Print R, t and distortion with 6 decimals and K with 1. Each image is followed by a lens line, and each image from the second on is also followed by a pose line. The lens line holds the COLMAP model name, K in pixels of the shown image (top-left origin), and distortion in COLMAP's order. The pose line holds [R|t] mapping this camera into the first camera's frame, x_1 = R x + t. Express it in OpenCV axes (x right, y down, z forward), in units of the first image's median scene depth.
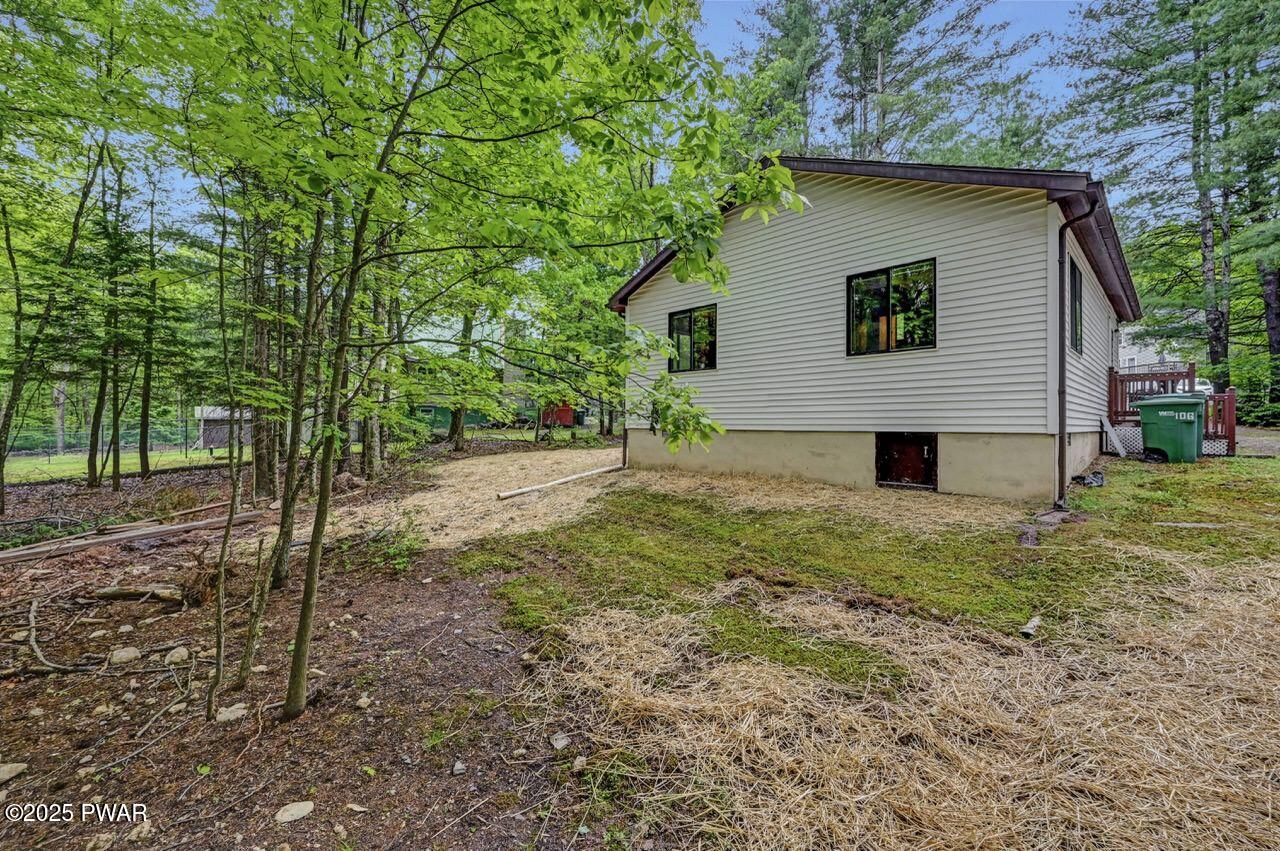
lens RADIAL K [[517.1, 0, 643.0], [0, 517.1, 409.8], [0, 0, 1]] dist [0.002930, 0.000307]
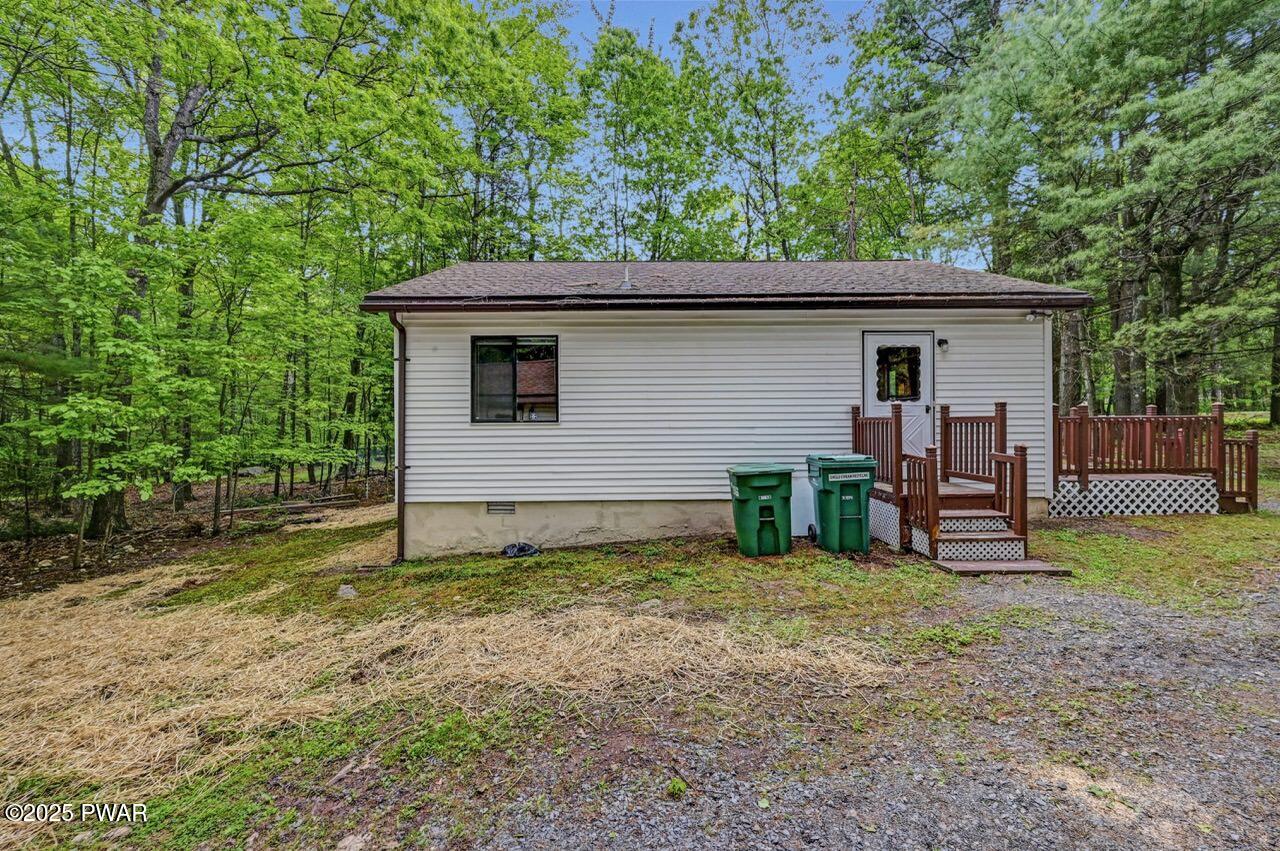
lens RADIAL K [[505.5, 0, 644.6], [0, 505.5, 419.3], [0, 0, 1]] dist [-0.000983, 0.000185]
pose [[0.722253, -0.019335, -0.691359, 1.620546], [0.031091, 0.999506, 0.004528, -0.108767], [0.690930, -0.024766, 0.722498, 0.437812]]
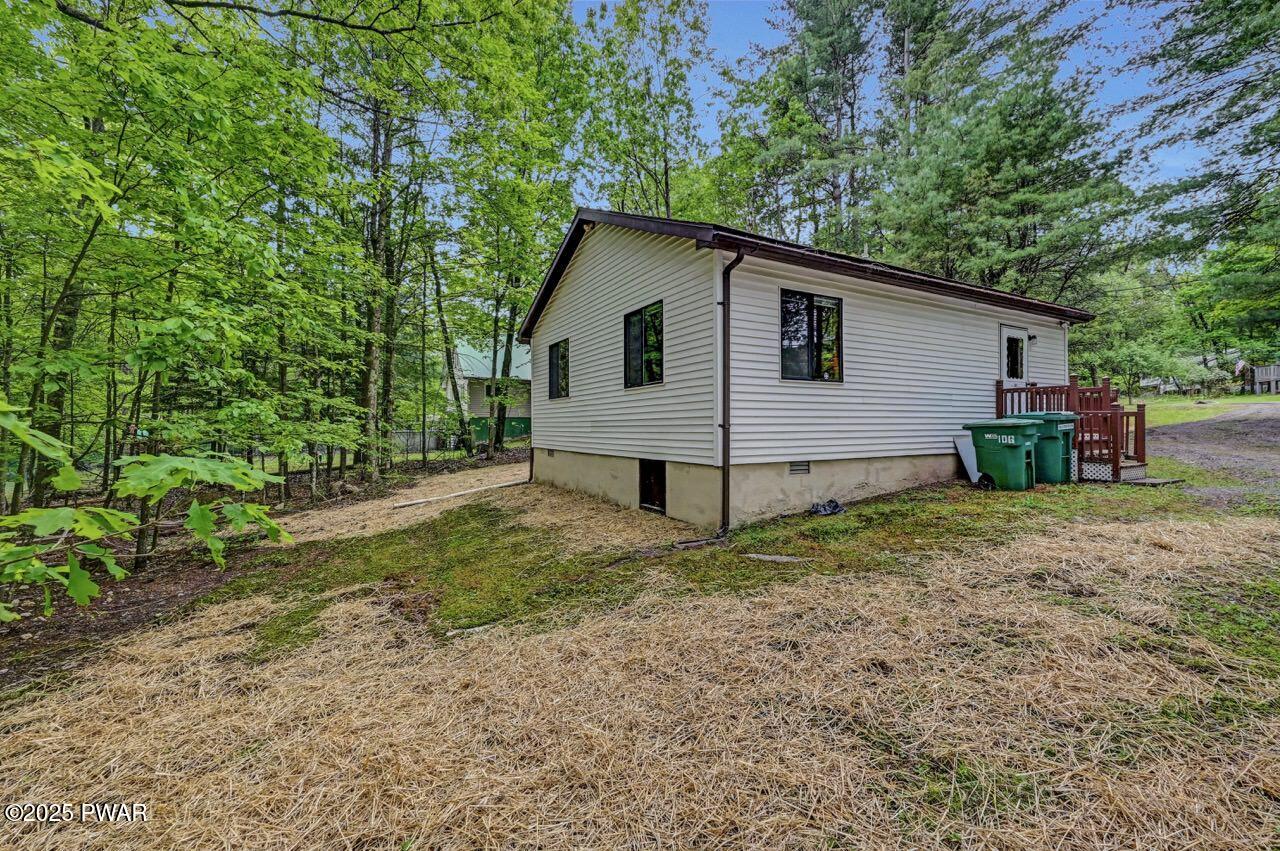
lens RADIAL K [[517.1, 0, 643.0], [0, 517.1, 409.8], [0, 0, 1]] dist [0.002930, 0.000307]
pose [[0.967044, -0.019086, -0.253894, 0.733714], [0.018188, 0.999817, -0.005887, -0.052321], [0.253960, 0.001075, 0.967214, -0.054797]]
